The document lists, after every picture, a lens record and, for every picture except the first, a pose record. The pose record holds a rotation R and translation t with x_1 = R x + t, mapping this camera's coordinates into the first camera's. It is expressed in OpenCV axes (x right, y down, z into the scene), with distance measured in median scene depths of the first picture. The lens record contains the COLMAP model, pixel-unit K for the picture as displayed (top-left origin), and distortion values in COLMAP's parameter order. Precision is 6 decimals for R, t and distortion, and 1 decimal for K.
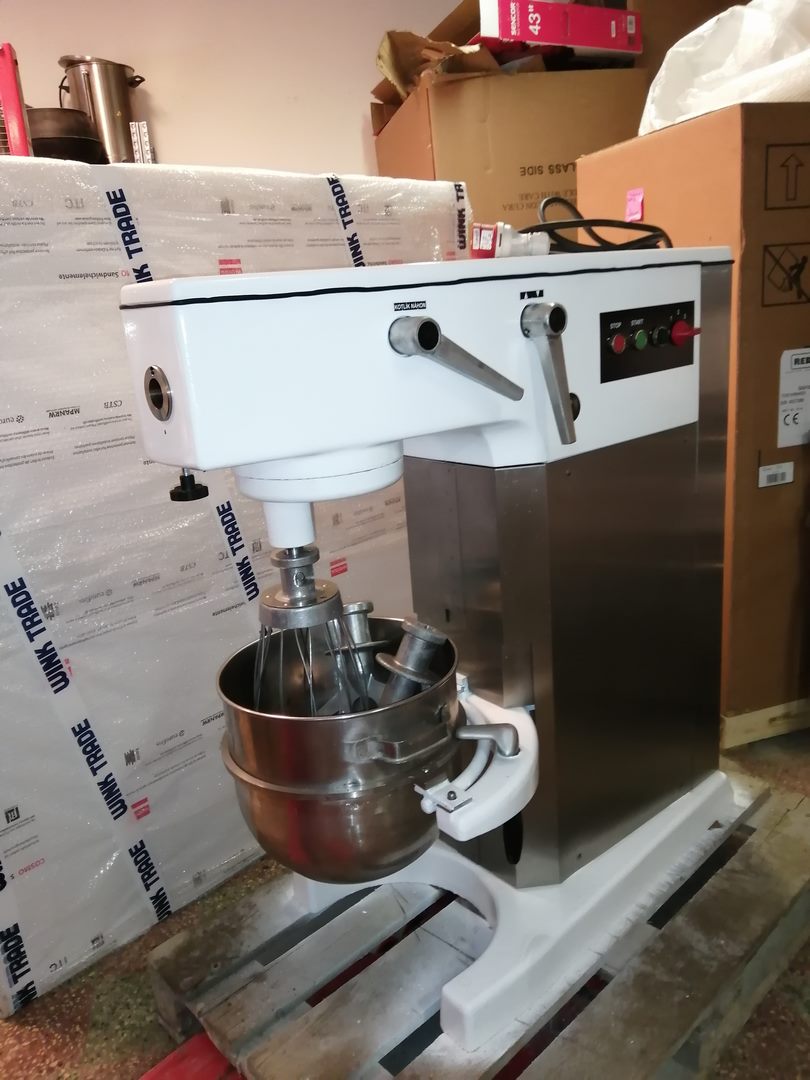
lens RADIAL K [[842.5, 0, 403.0], [0, 842.5, 542.6], [0, 0, 1]] dist [0.053733, -0.064622]
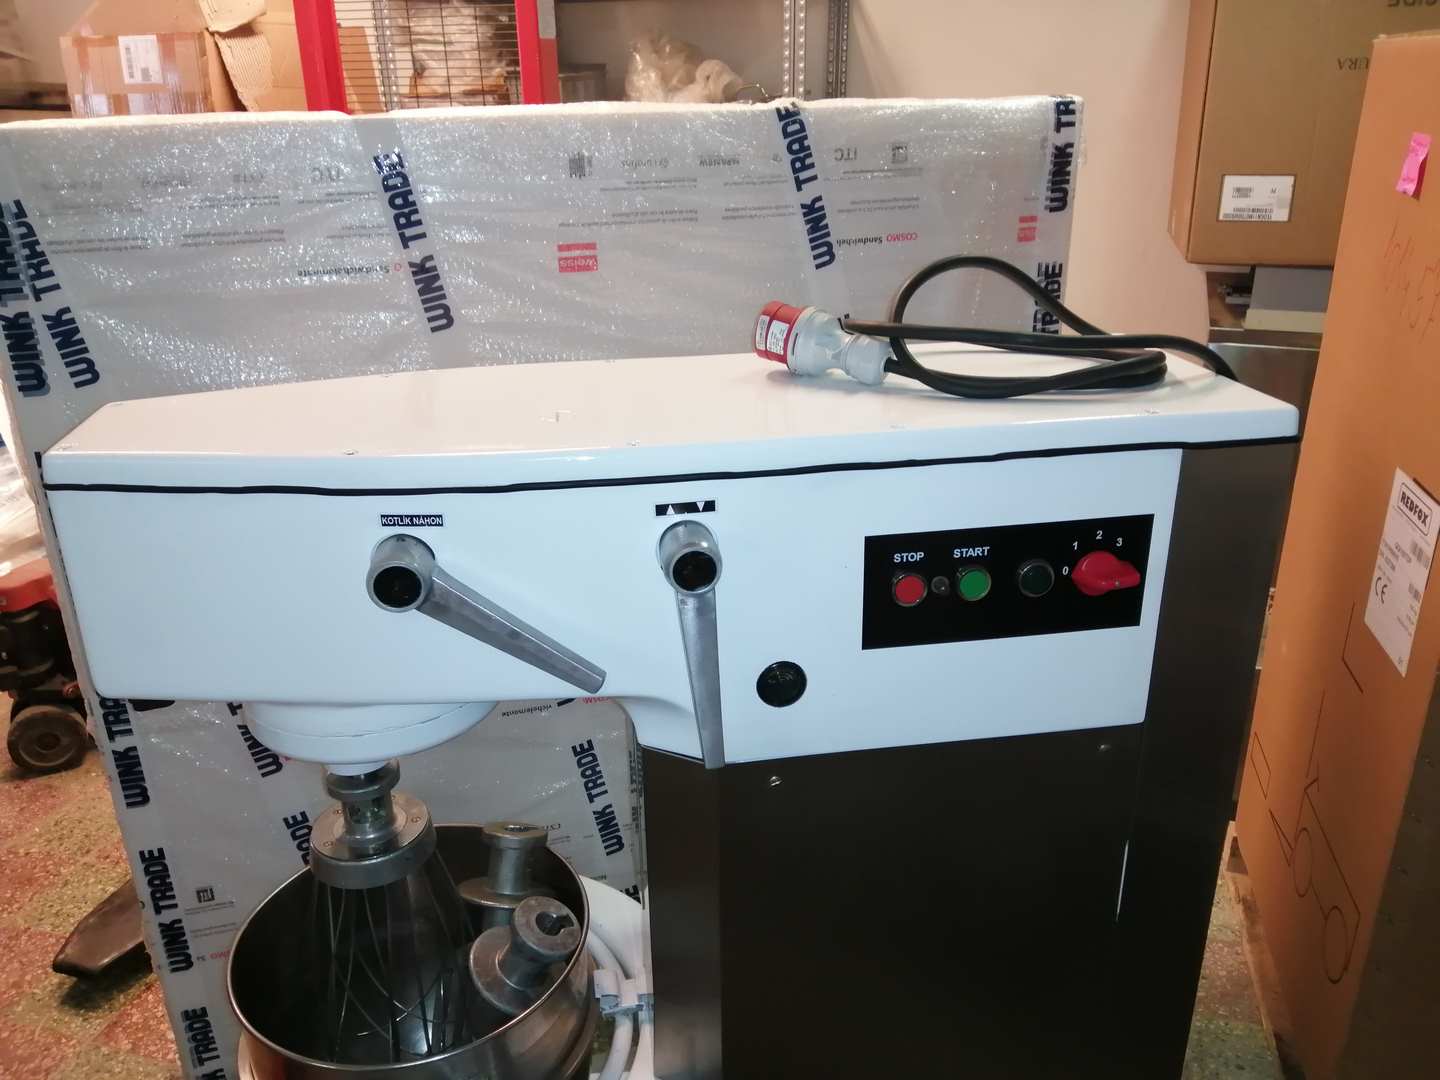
lens RADIAL K [[1123.3, 0, 706.4], [0, 1123.3, 558.4], [0, 0, 1]] dist [0.053733, -0.064622]
pose [[0.861942, 0.253408, -0.439137, 0.380826], [-0.190836, 0.964592, 0.182053, -0.303035], [0.469722, -0.073116, 0.879782, 0.260694]]
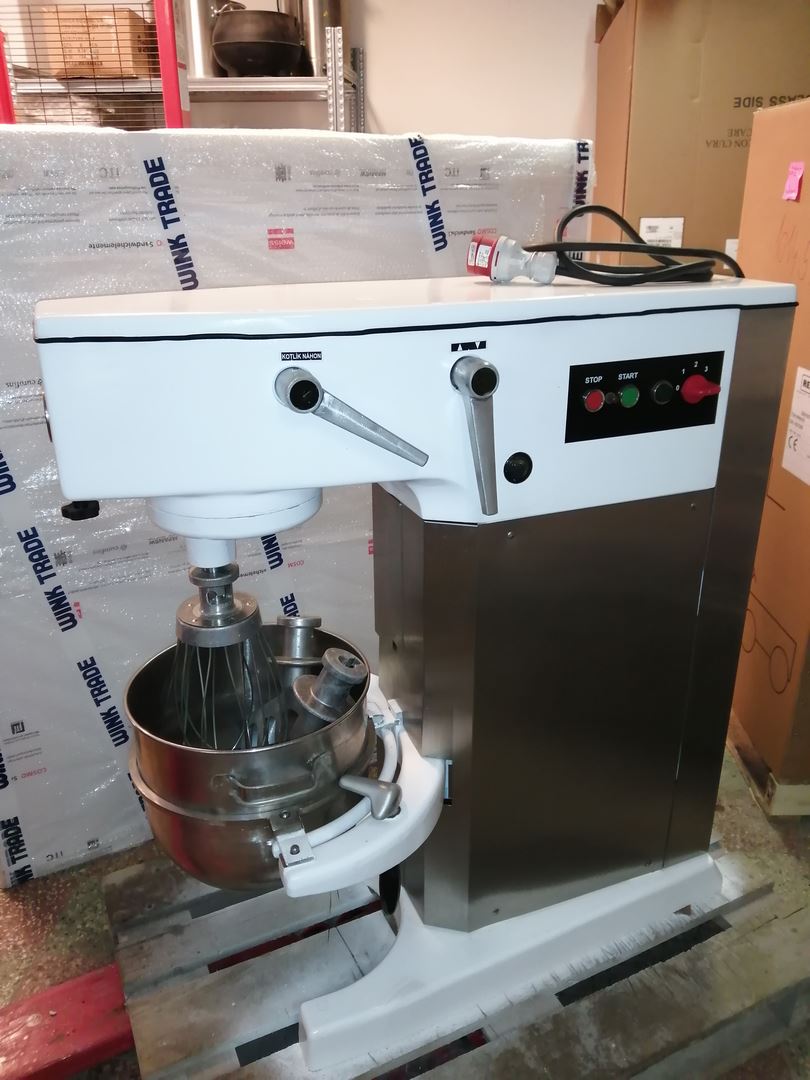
lens RADIAL K [[842.5, 0, 401.0], [0, 842.5, 546.1], [0, 0, 1]] dist [0.053733, -0.064622]
pose [[0.949154, 0.184916, -0.254778, 0.265119], [-0.151684, 0.977796, 0.144589, -0.155107], [0.275858, -0.098592, 0.956129, 0.083126]]
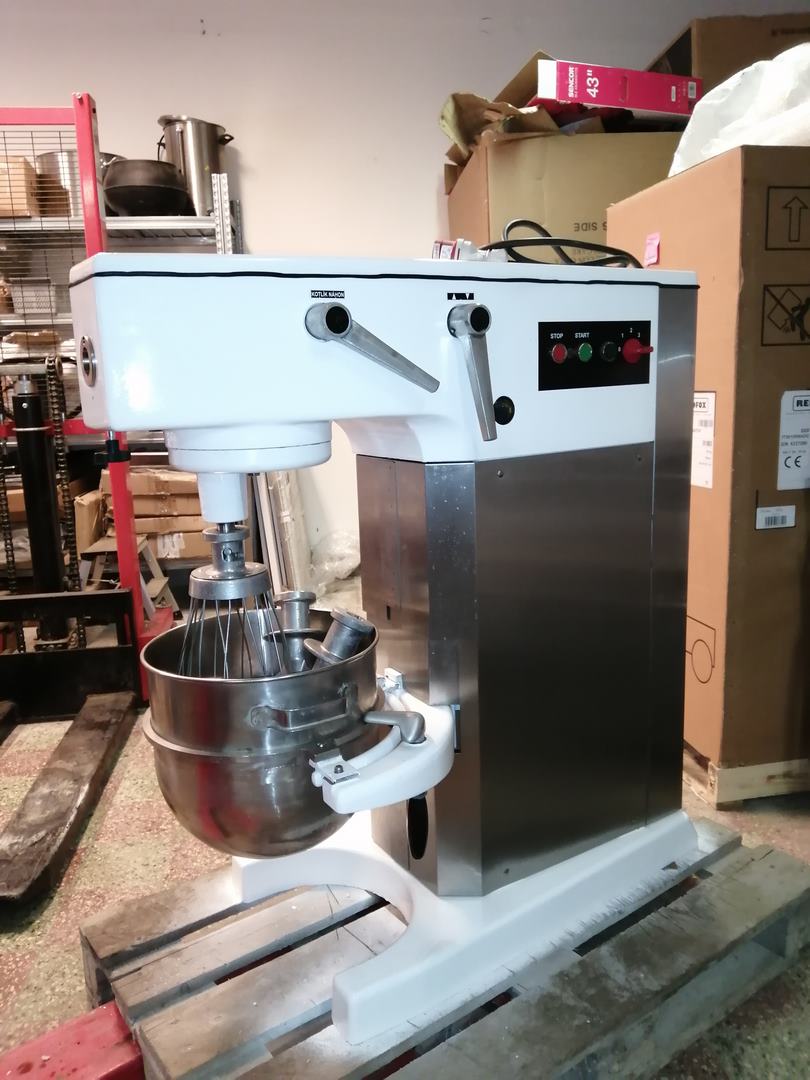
lens RADIAL K [[842.5, 0, 401.3], [0, 842.5, 543.9], [0, 0, 1]] dist [0.053733, -0.064622]
pose [[0.990893, 0.069744, -0.115178, 0.167665], [-0.078127, 0.994487, -0.069943, 0.068382], [0.109664, 0.078304, 0.990879, -0.015390]]
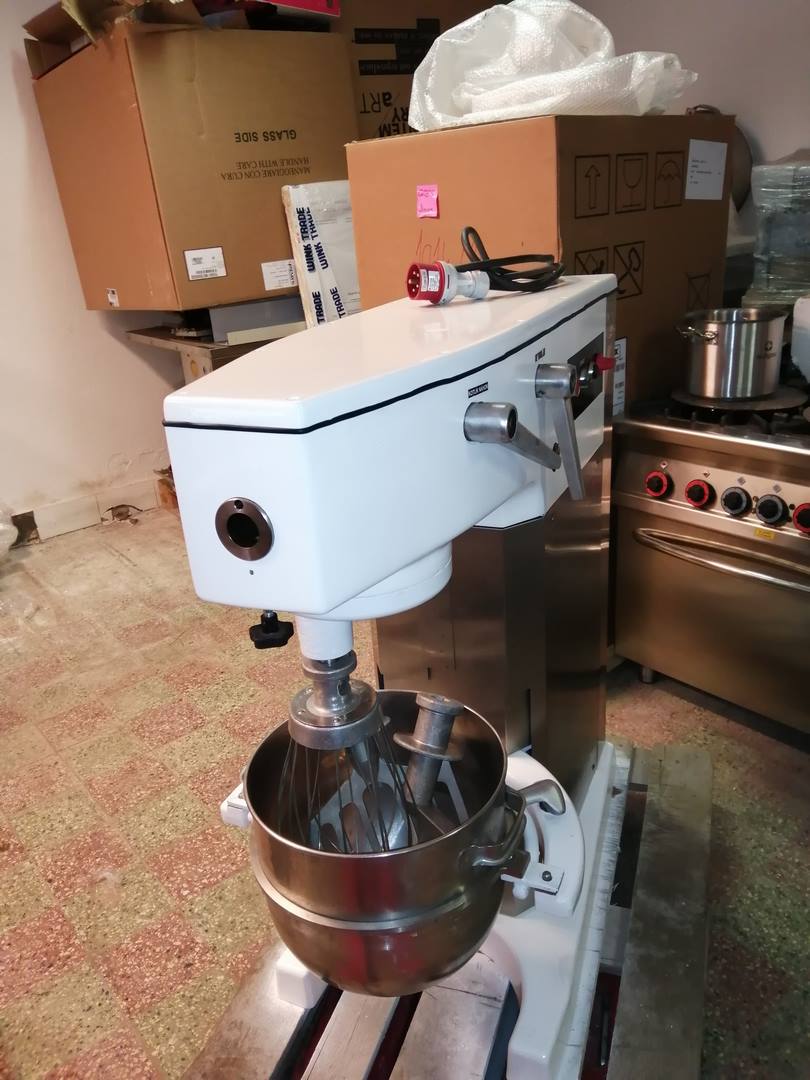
lens RADIAL K [[842.5, 0, 400.8], [0, 842.5, 550.8], [0, 0, 1]] dist [0.053733, -0.064622]
pose [[0.901776, -0.157888, 0.402333, -0.316574], [0.125830, 0.986470, 0.105091, -0.147015], [-0.413482, -0.044143, 0.909442, 0.132950]]
